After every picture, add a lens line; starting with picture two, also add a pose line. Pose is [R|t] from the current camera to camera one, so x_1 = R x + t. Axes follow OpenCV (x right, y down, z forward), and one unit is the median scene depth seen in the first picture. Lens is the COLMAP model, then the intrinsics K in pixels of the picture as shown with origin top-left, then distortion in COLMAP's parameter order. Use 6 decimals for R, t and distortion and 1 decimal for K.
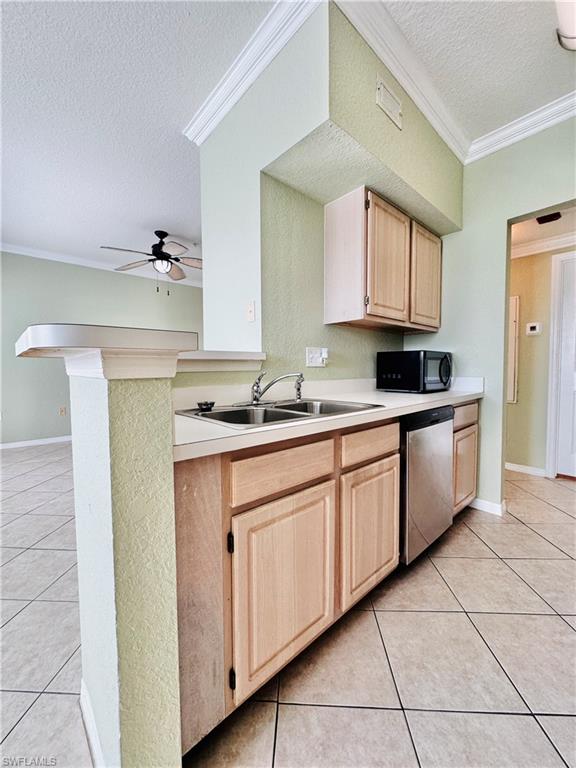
lens RADIAL K [[308.9, 0, 287.6], [0, 308.9, 385.2], [0, 0, 1]] dist [-0.002451, 0.000739]
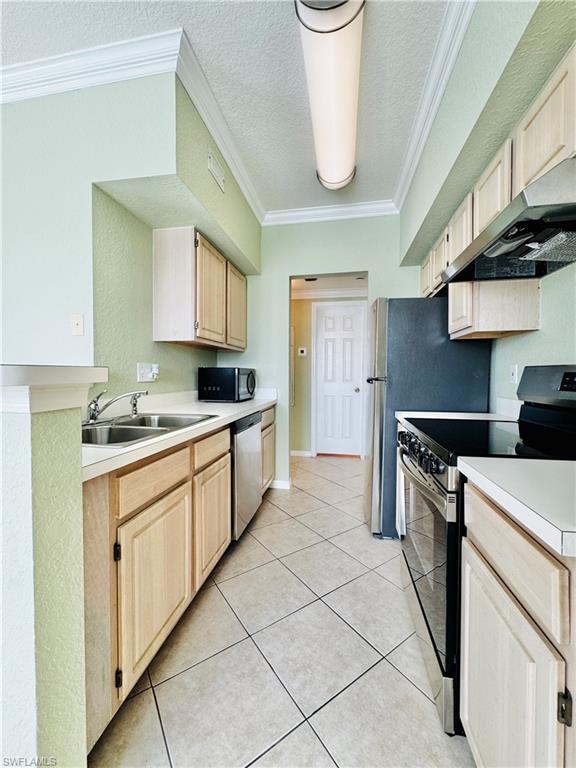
lens RADIAL K [[308.9, 0, 289.0], [0, 308.9, 388.9], [0, 0, 1]] dist [-0.002451, 0.000739]
pose [[0.794983, -0.018212, 0.606358, -0.194716], [0.023138, 0.999732, -0.000308, -0.030340], [-0.606190, 0.014275, 0.795191, -0.139420]]
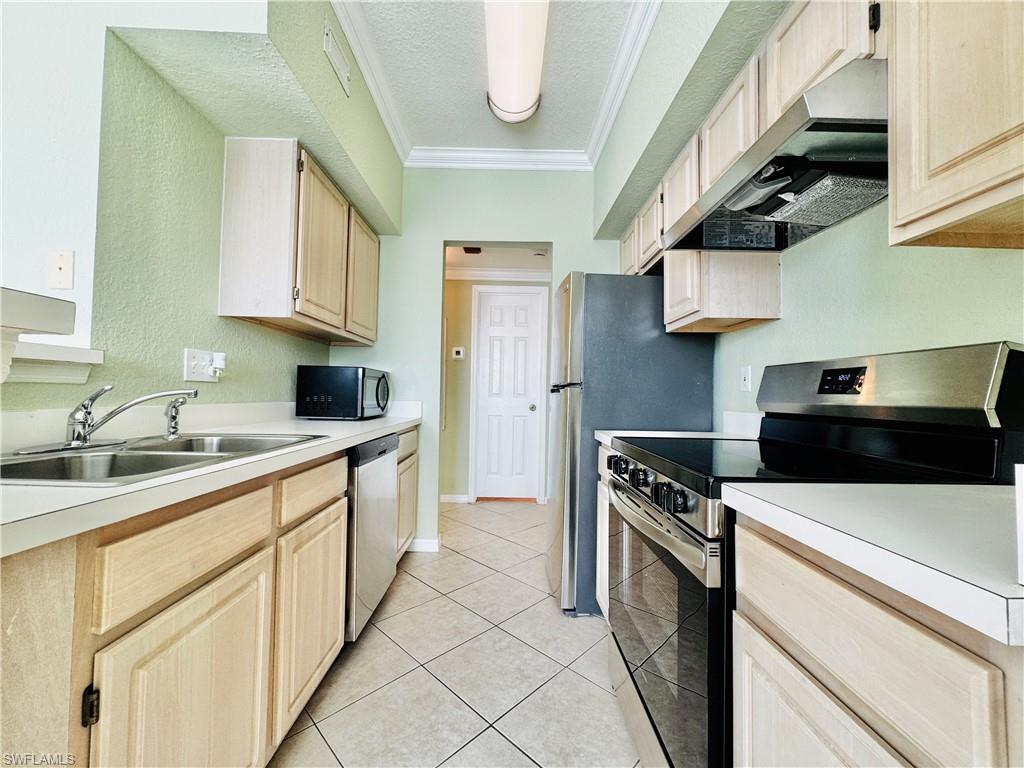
lens RADIAL K [[411.8, 0, 515.8], [0, 411.8, 388.9], [0, 0, 1]] dist [-0.002451, 0.000739]
pose [[0.660373, 0.029903, 0.750342, -0.136232], [0.016637, 0.998379, -0.054430, 0.013318], [-0.750753, 0.048428, 0.658805, -0.015195]]
